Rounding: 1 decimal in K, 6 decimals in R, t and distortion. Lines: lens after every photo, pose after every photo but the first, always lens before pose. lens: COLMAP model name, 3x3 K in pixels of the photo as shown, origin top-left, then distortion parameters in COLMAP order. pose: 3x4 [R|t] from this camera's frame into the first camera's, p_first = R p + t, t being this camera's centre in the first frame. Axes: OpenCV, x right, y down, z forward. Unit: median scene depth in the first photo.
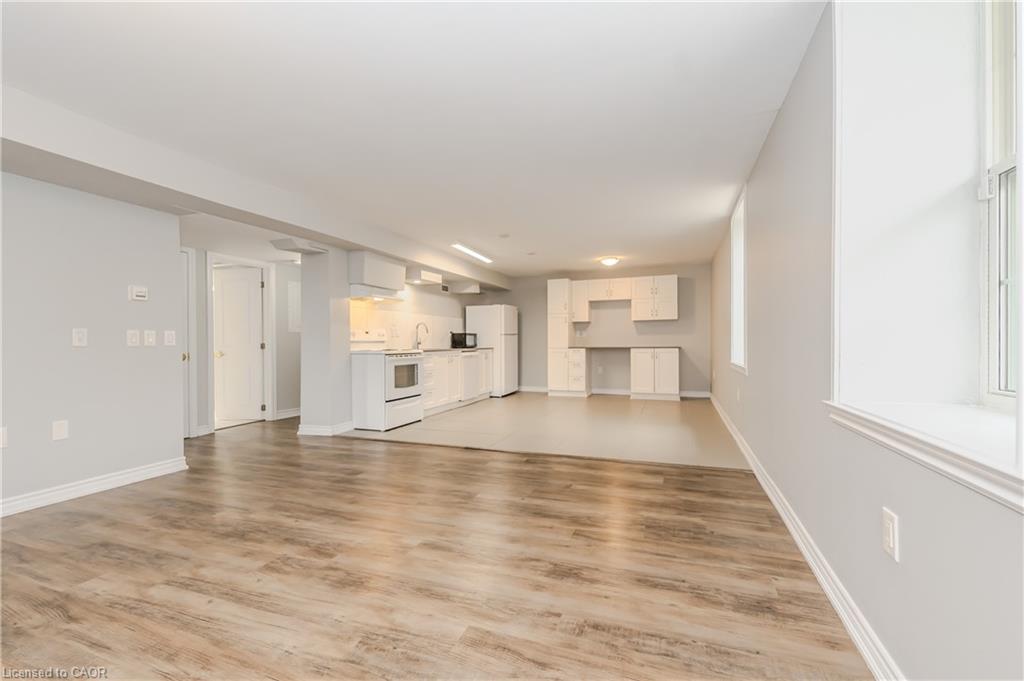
lens RADIAL K [[498.6, 0, 484.6], [0, 498.6, 345.7], [0, 0, 1]] dist [0.012063, -0.000092]
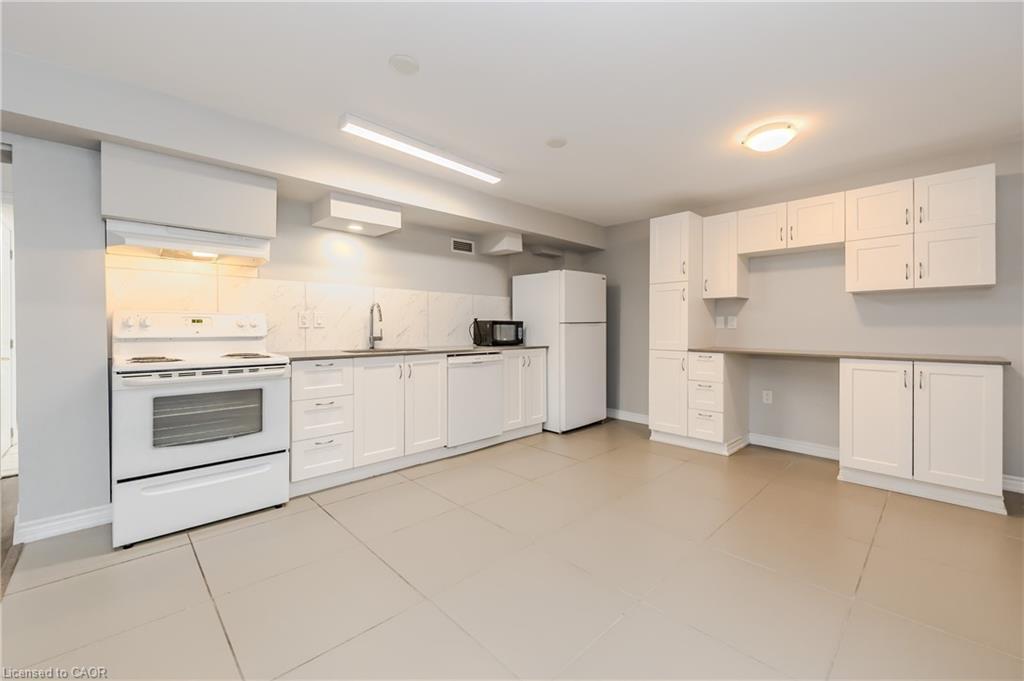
lens RADIAL K [[424.7, 0, 509.3], [0, 424.7, 330.1], [0, 0, 1]] dist [0.000891, -0.000950]
pose [[0.913207, 0.010854, -0.407351, 0.186945], [-0.009785, 0.999941, 0.004707, -0.017377], [0.407378, -0.000313, 0.913260, 0.569846]]
